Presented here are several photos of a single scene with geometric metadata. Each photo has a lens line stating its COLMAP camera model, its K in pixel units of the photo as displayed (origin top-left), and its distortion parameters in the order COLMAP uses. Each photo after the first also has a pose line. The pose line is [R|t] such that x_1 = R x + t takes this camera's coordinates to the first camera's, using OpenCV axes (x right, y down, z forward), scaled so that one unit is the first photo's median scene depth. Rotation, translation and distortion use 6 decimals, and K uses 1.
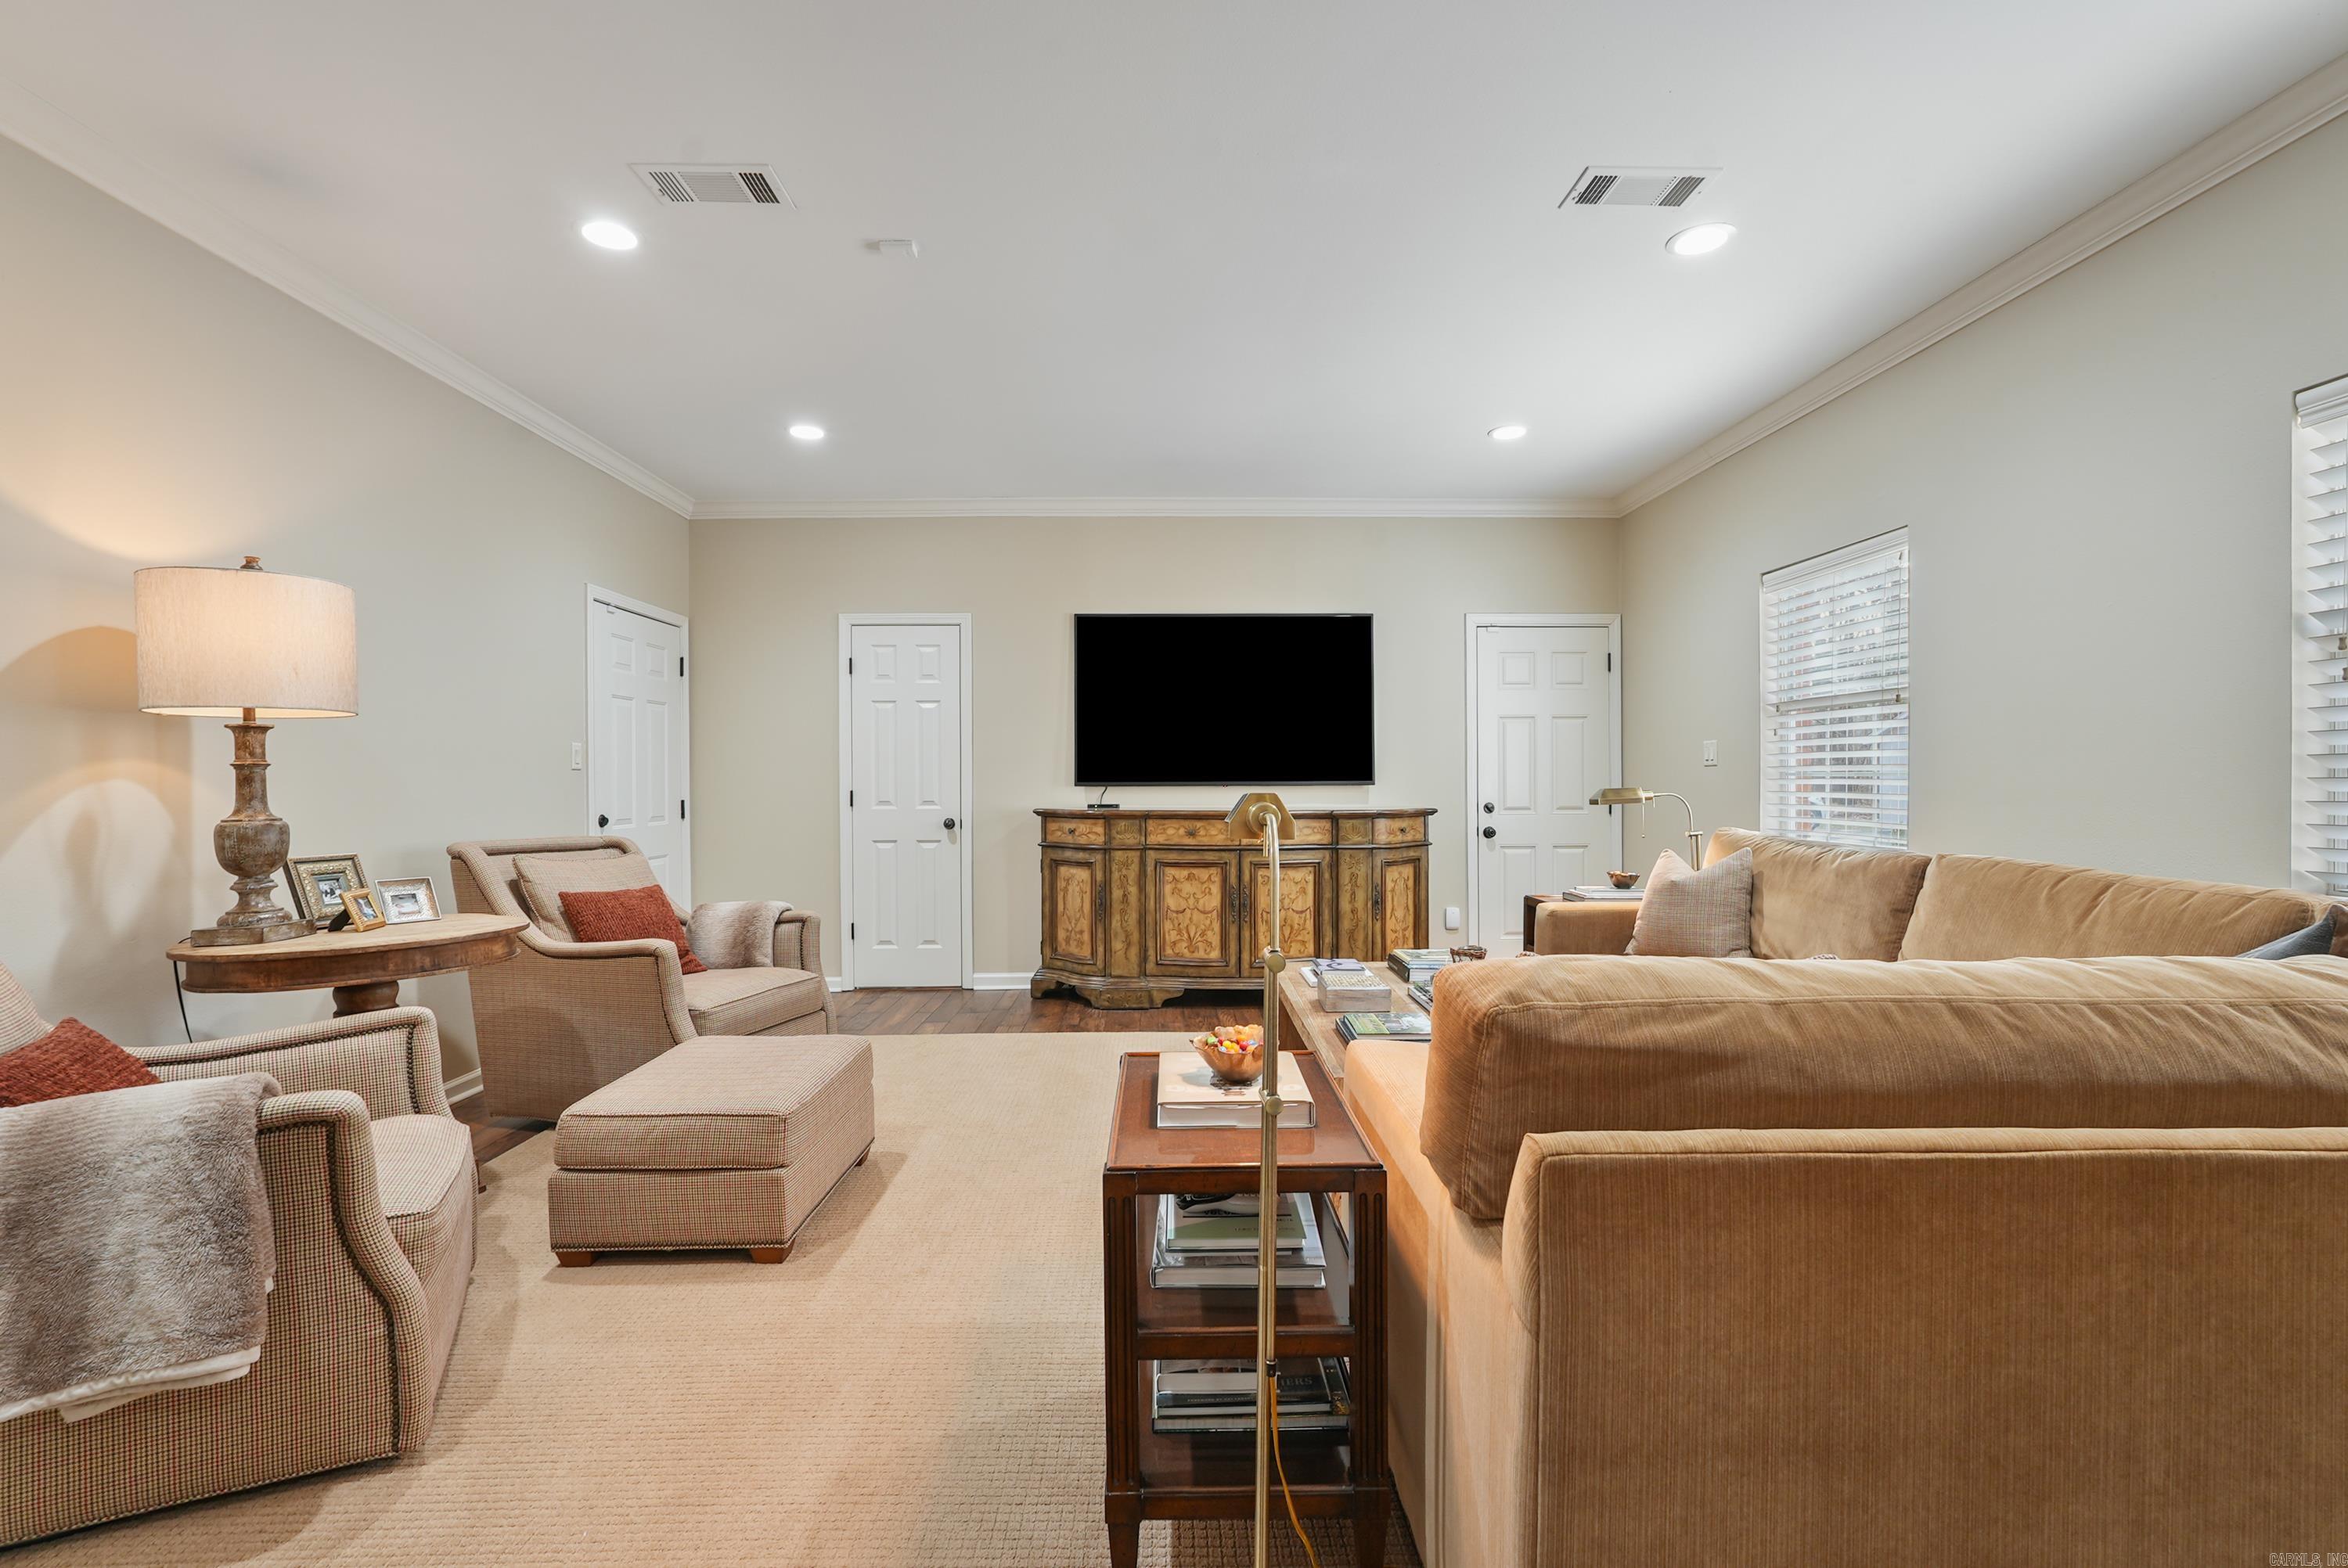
lens RADIAL K [[1049.8, 0, 1185.9], [0, 1049.8, 780.8], [0, 0, 1]] dist [-0.012738, 0.007520]
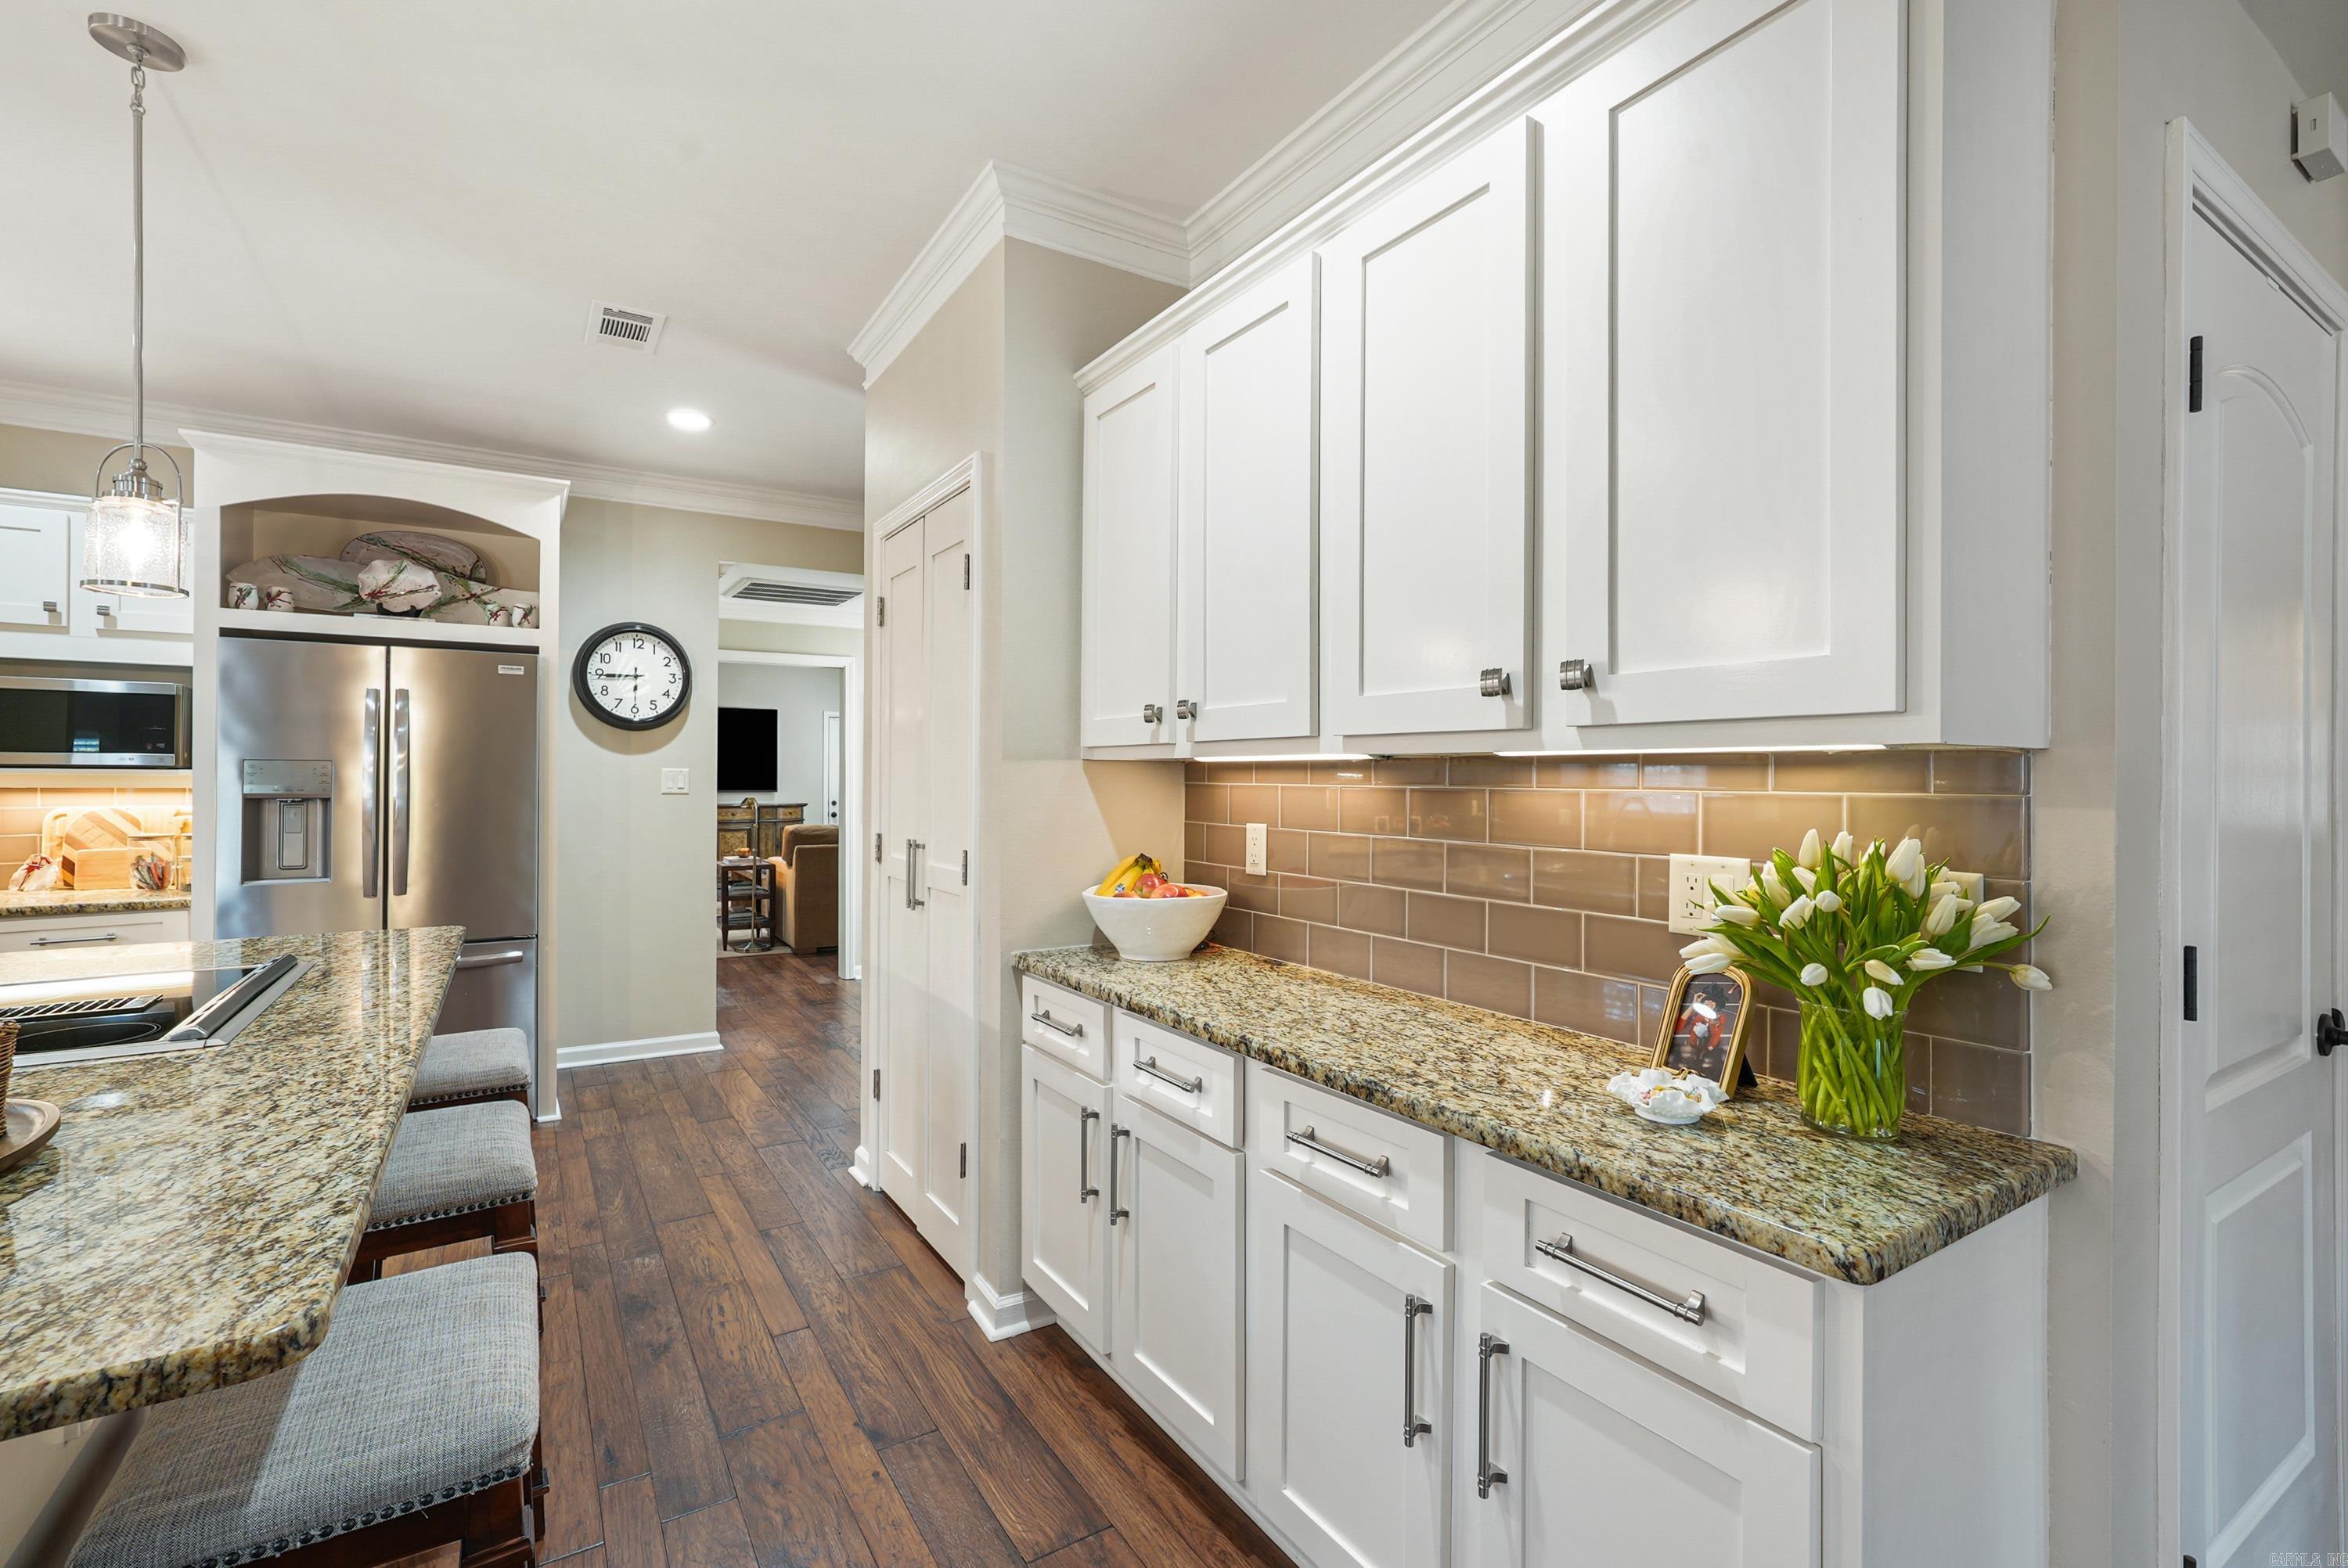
lens RADIAL K [[1049.8, 0, 1178.9], [0, 1049.8, 775.0], [0, 0, 1]] dist [-0.012738, 0.007520]
pose [[0.861114, 0.010198, 0.508309, -0.209413], [-0.006586, 0.999939, -0.008905, -0.019365], [-0.508369, 0.004321, 0.861129, -1.294212]]
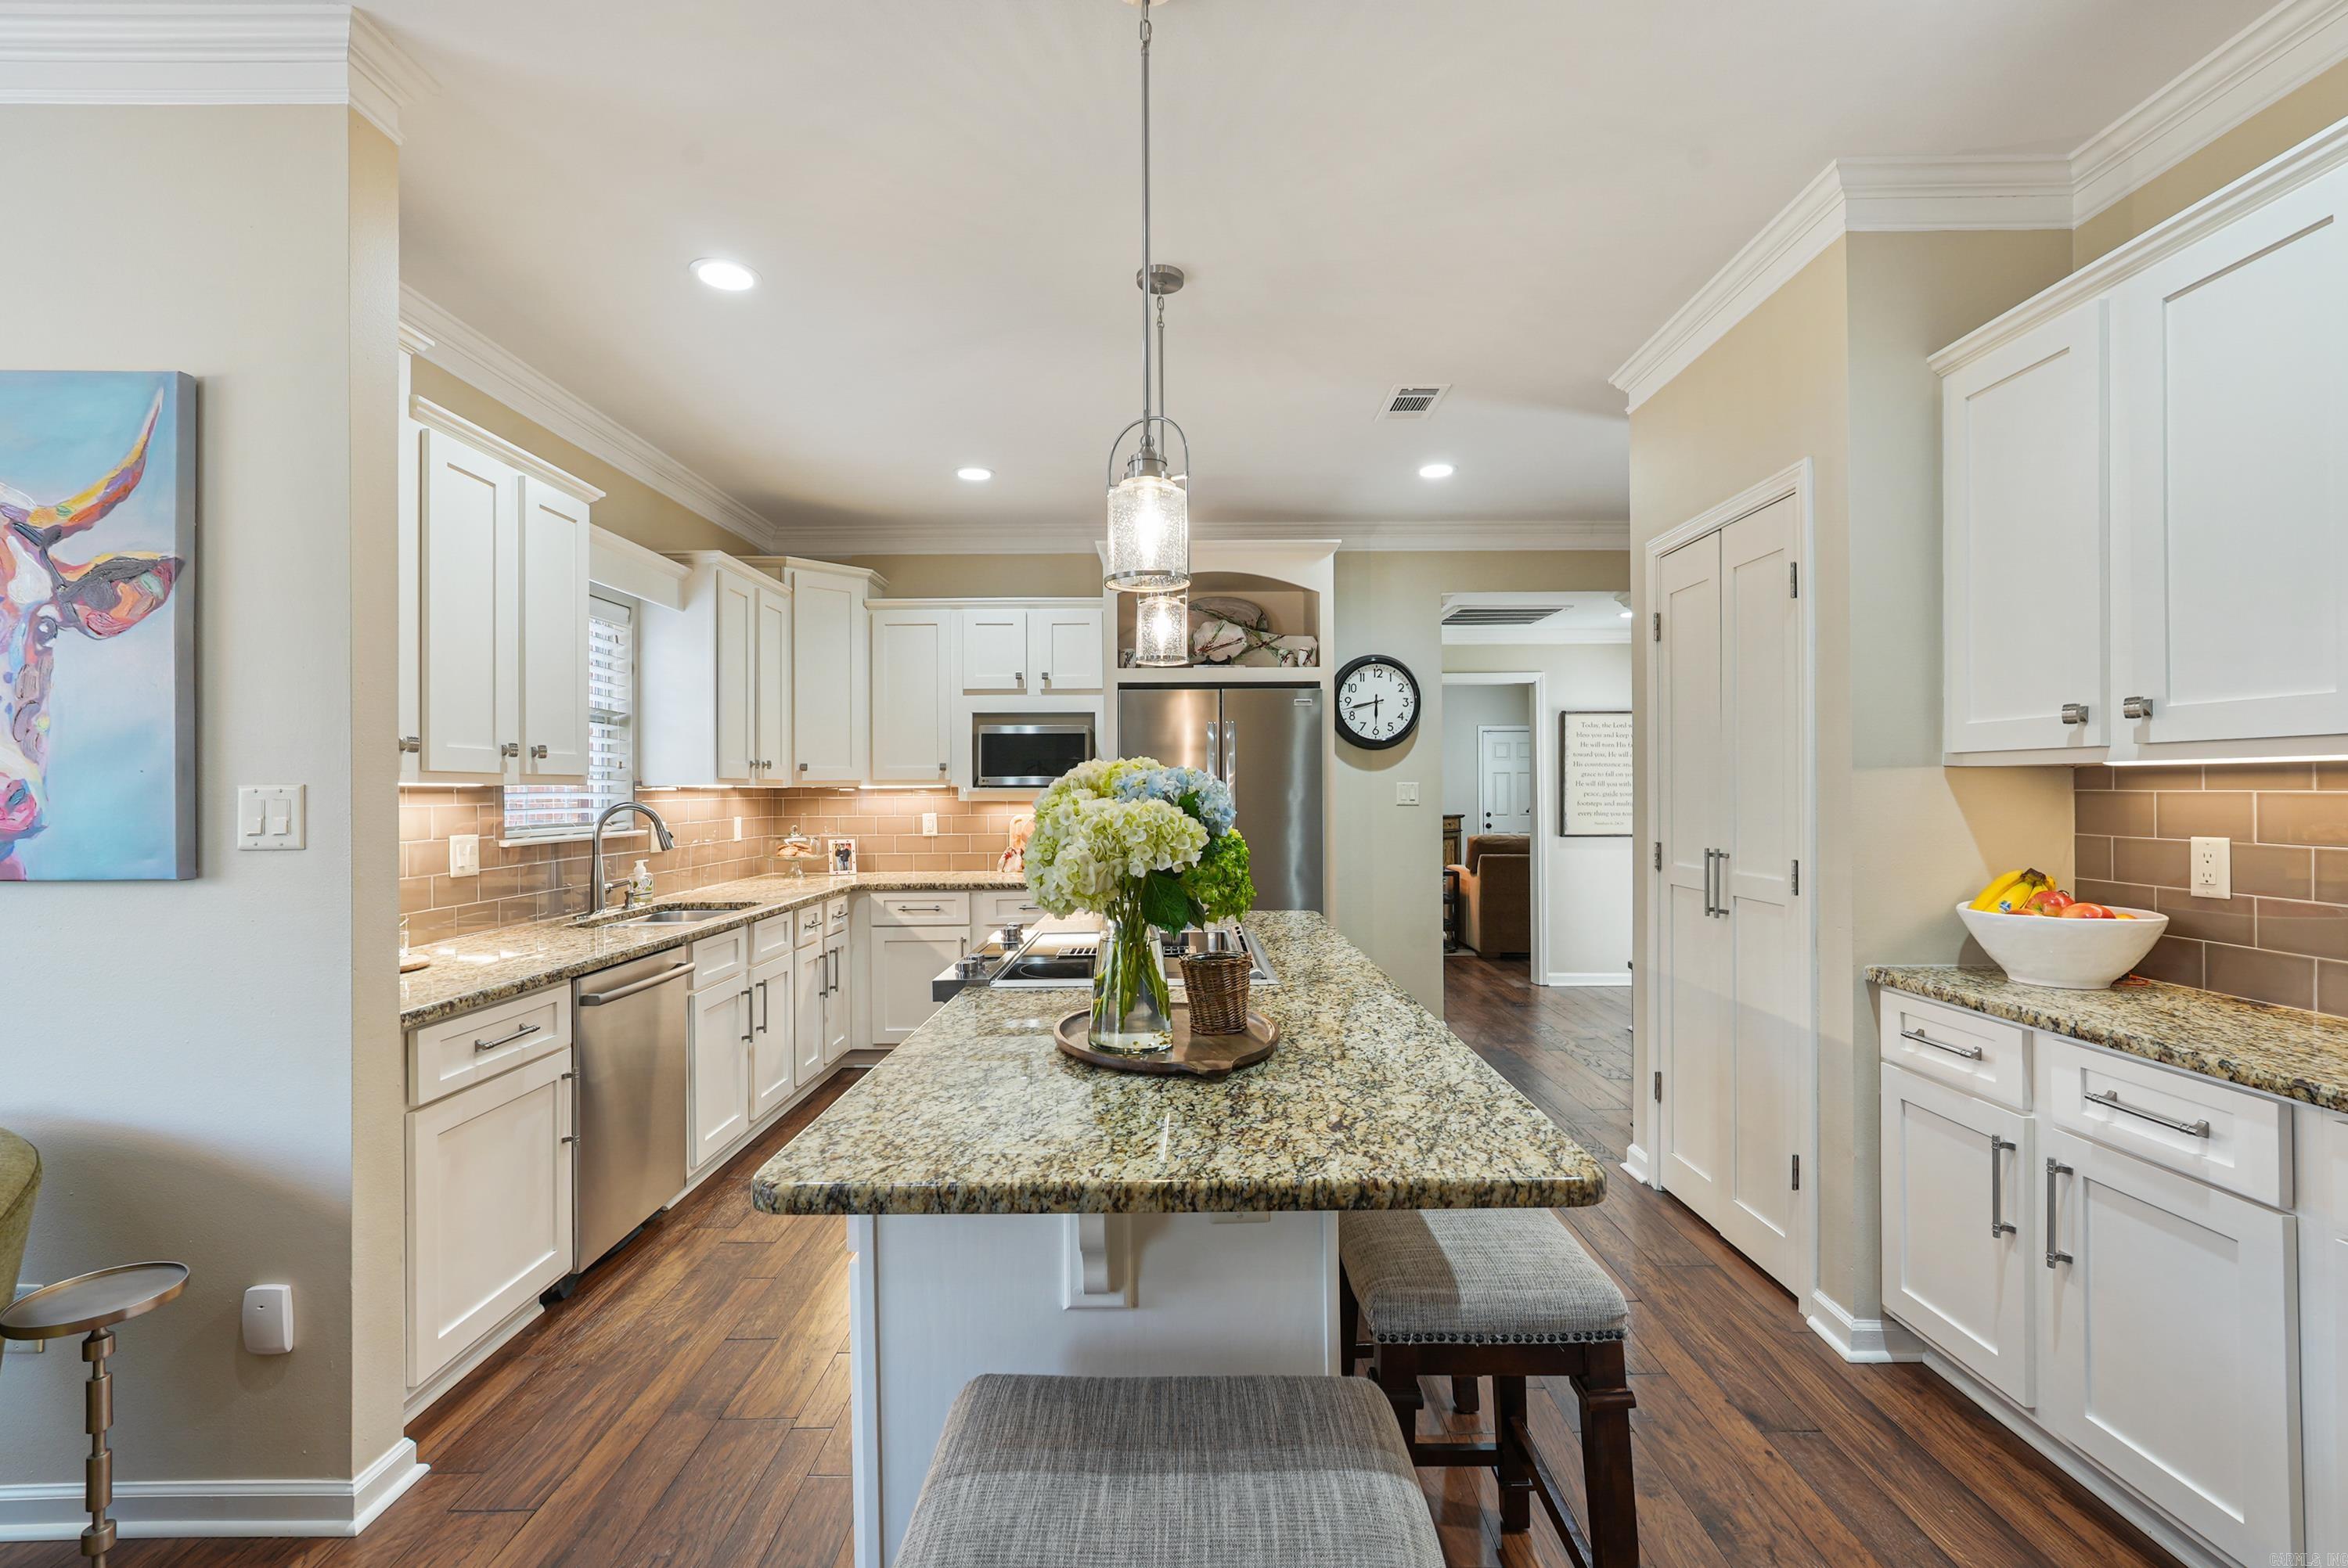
lens RADIAL K [[1049.8, 0, 1172.1], [0, 1049.8, 785.8], [0, 0, 1]] dist [-0.012738, 0.007520]
pose [[0.999447, -0.000486, -0.033252, -0.324154], [0.000214, 0.999966, -0.008184, -0.018496], [0.033255, 0.008173, 0.999413, -1.317275]]
